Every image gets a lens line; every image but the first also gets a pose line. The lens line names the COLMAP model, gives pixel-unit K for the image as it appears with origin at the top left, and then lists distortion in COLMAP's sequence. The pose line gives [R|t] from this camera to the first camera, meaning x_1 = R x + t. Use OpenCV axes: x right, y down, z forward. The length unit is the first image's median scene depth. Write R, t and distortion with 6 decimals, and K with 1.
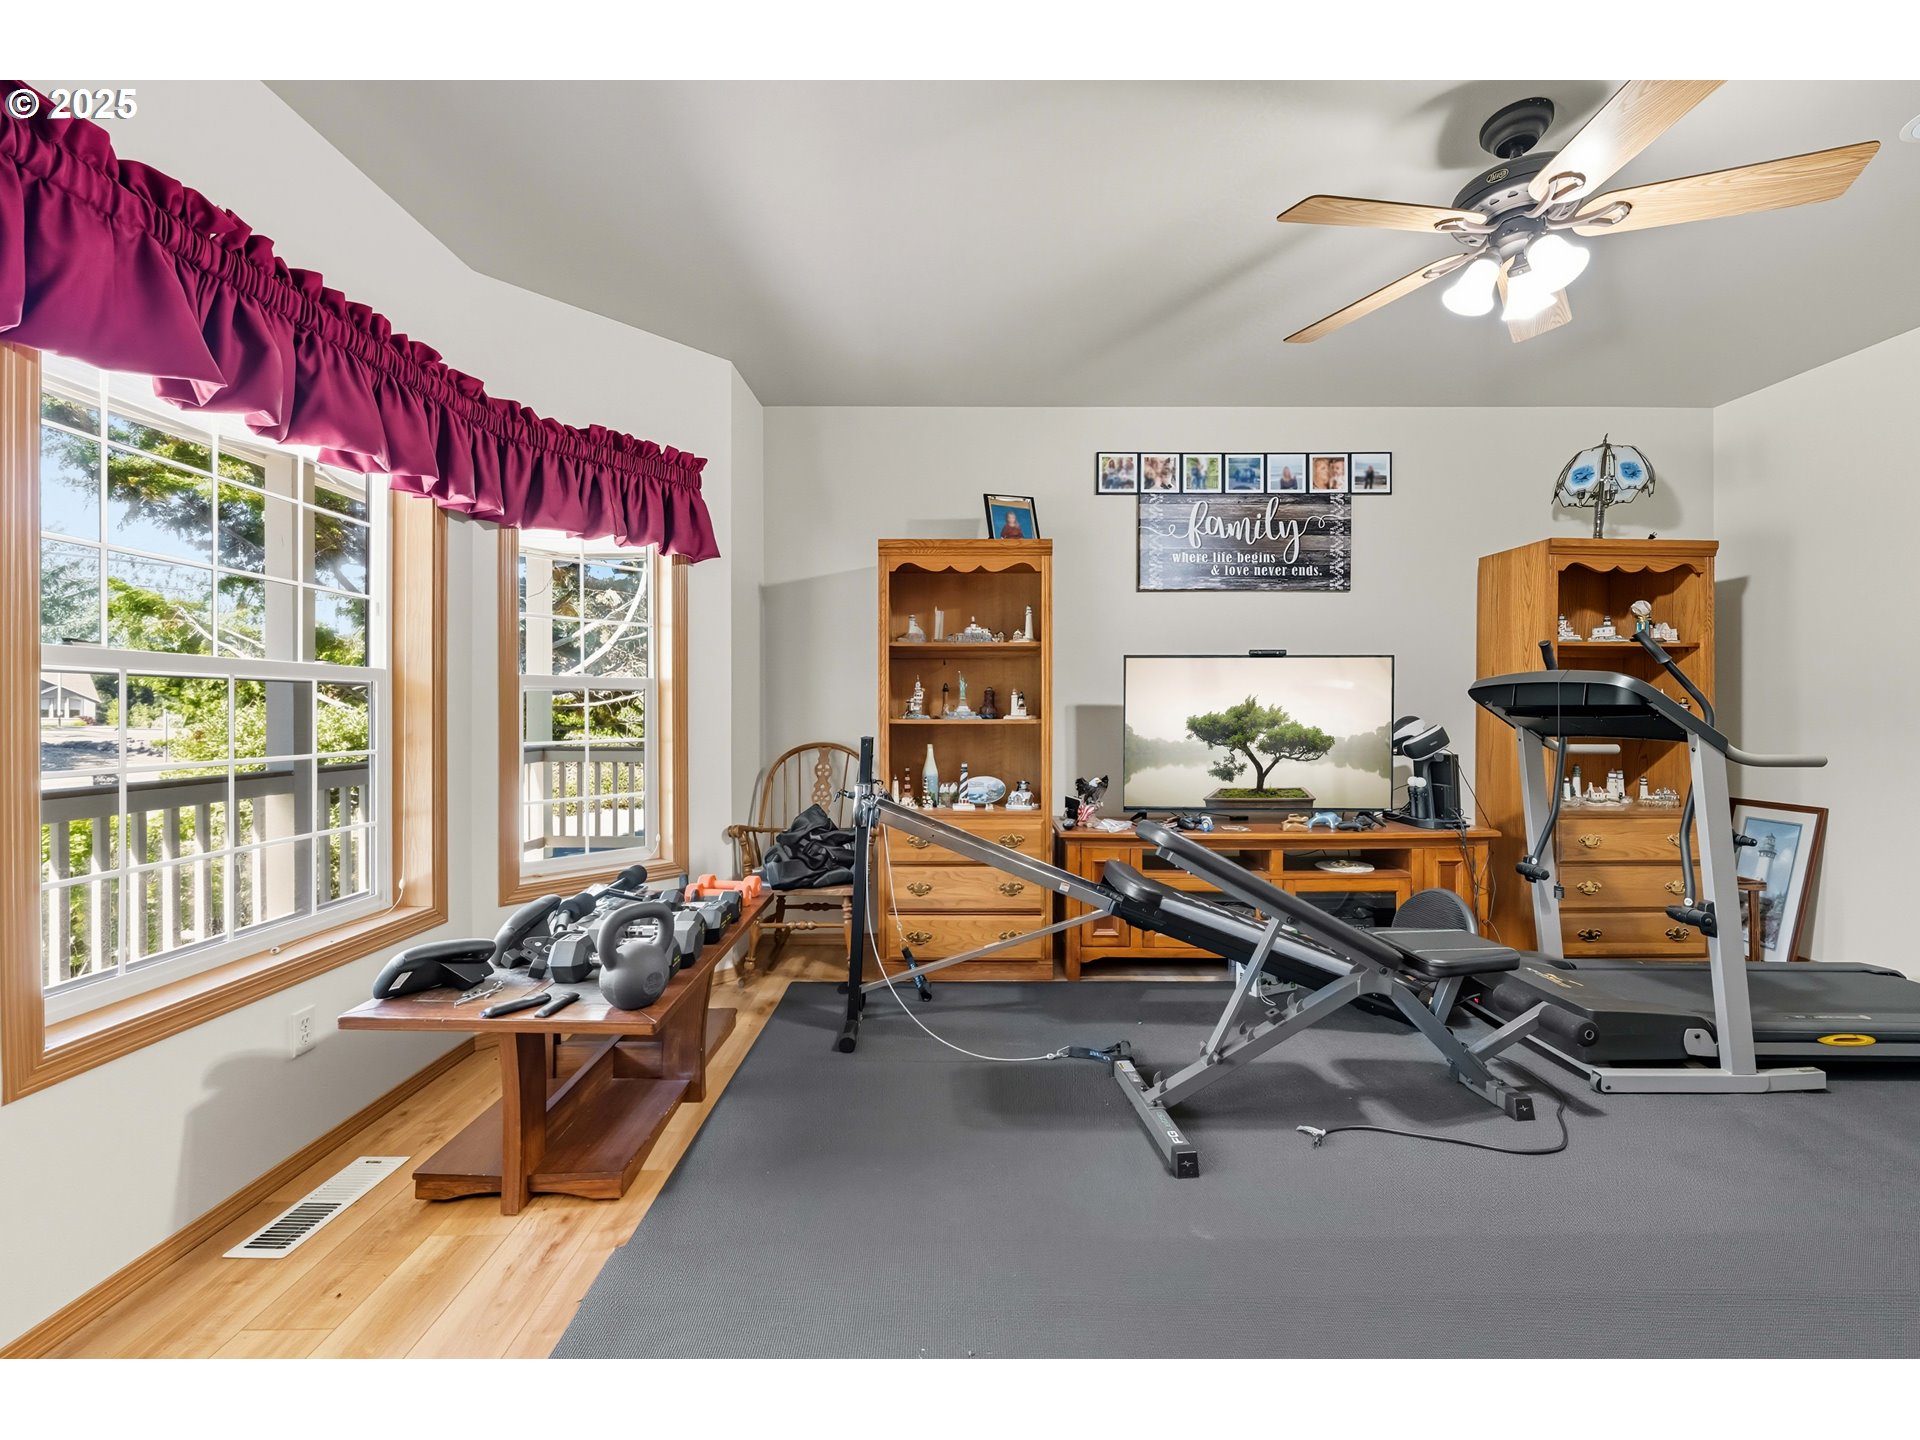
lens RADIAL K [[782.7, 0, 984.1], [0, 782.7, 717.2], [0, 0, 1]] dist [0.000737, -0.000108]
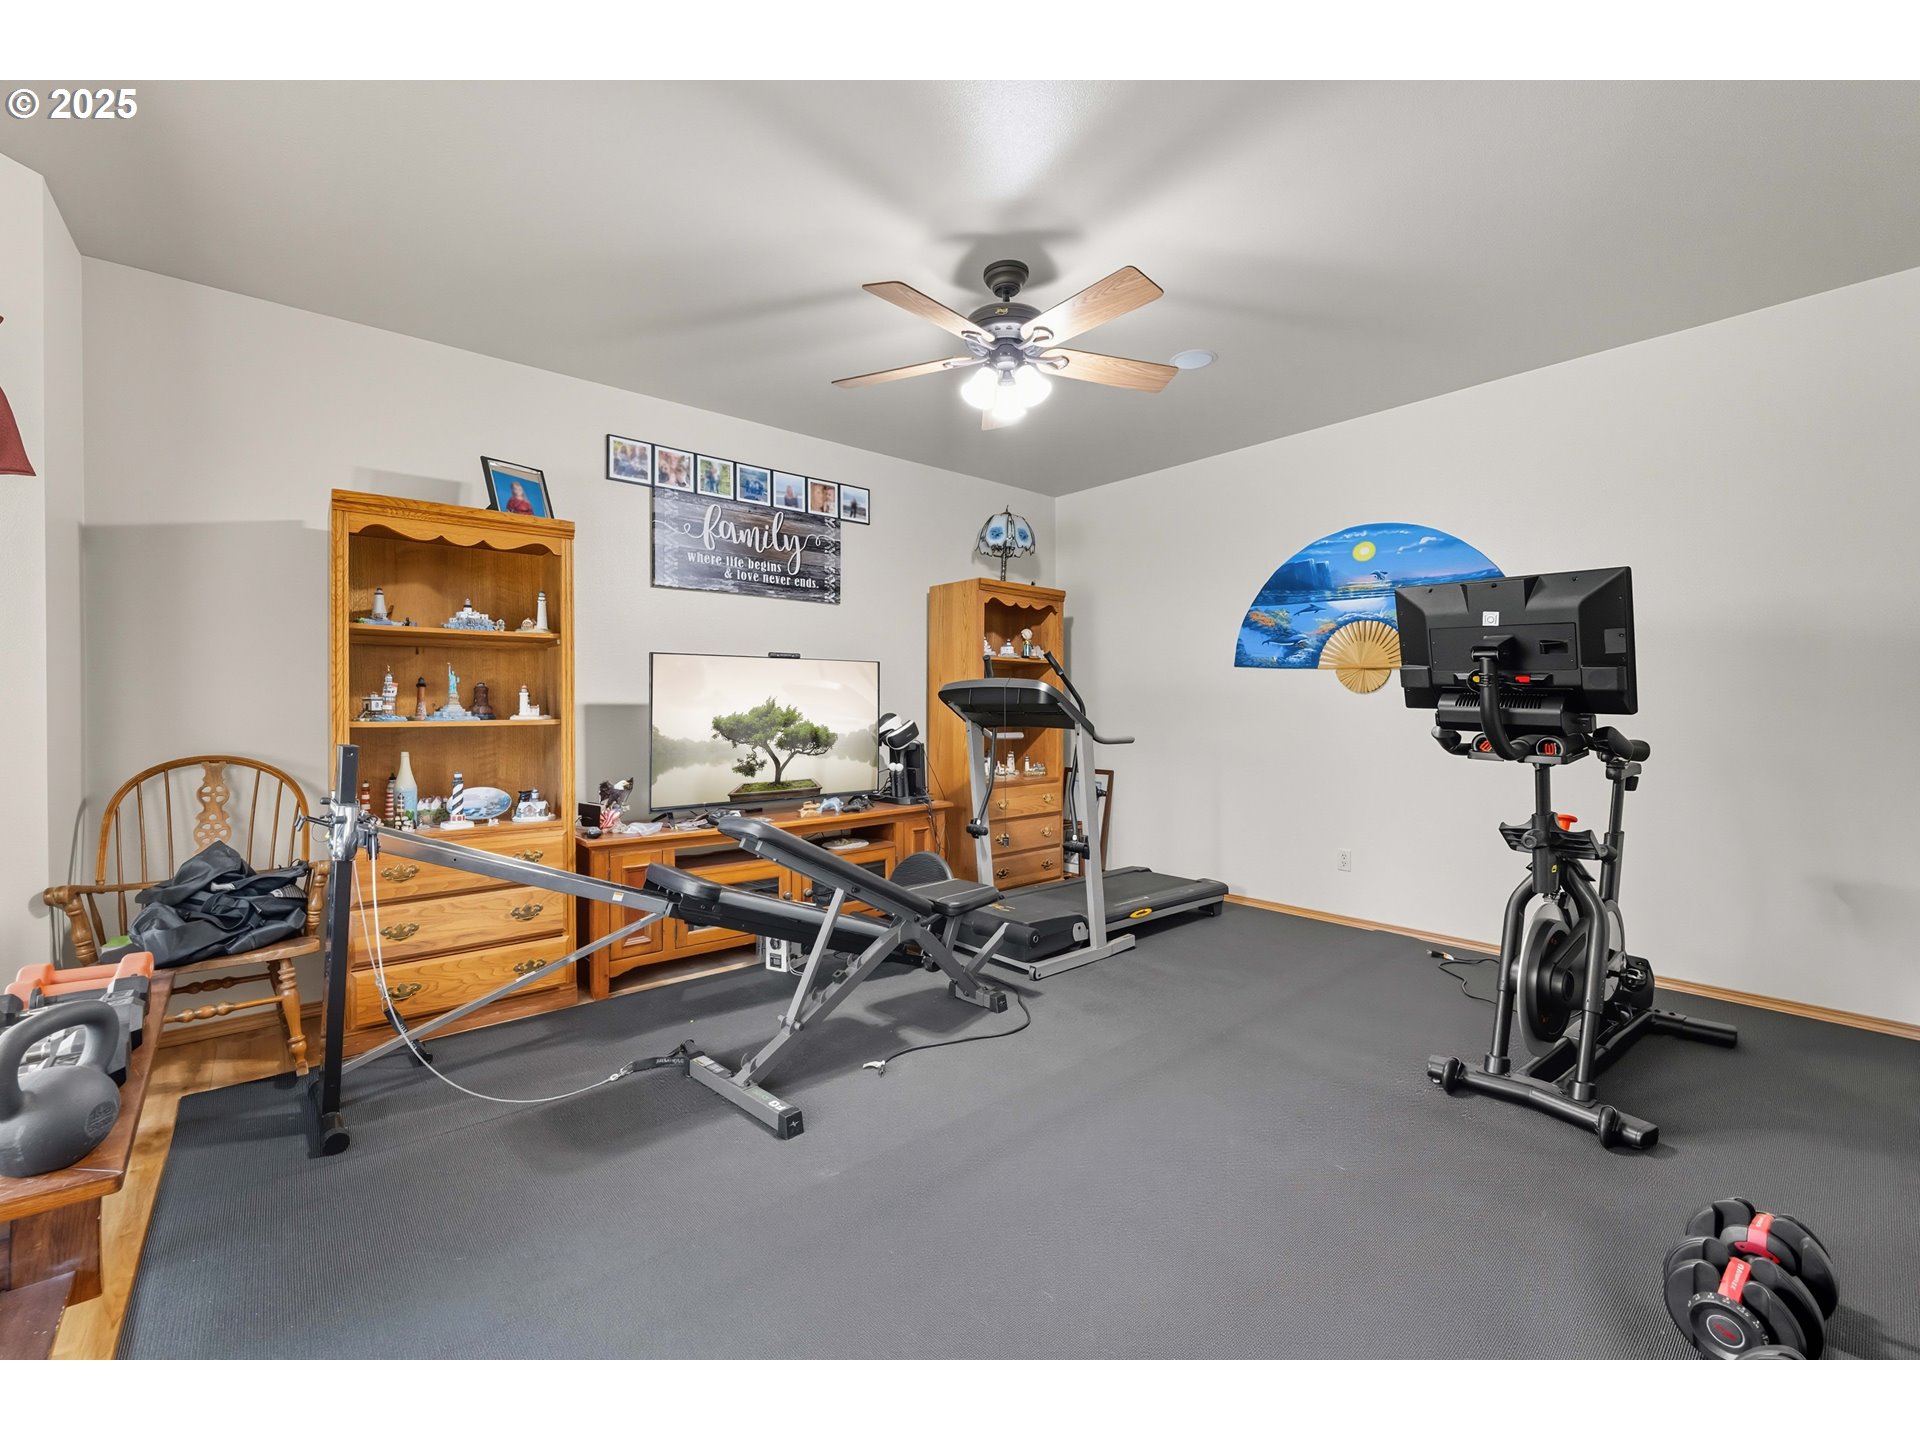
lens RADIAL K [[787.4, 0, 963.0], [0, 787.4, 720.0], [0, 0, 1]] dist [-0.005296, -0.000778]
pose [[0.760967, -0.012719, 0.648666, -0.159319], [0.009942, 0.999919, 0.007943, 0.000693], [-0.648715, 0.000404, 0.761031, 0.008147]]
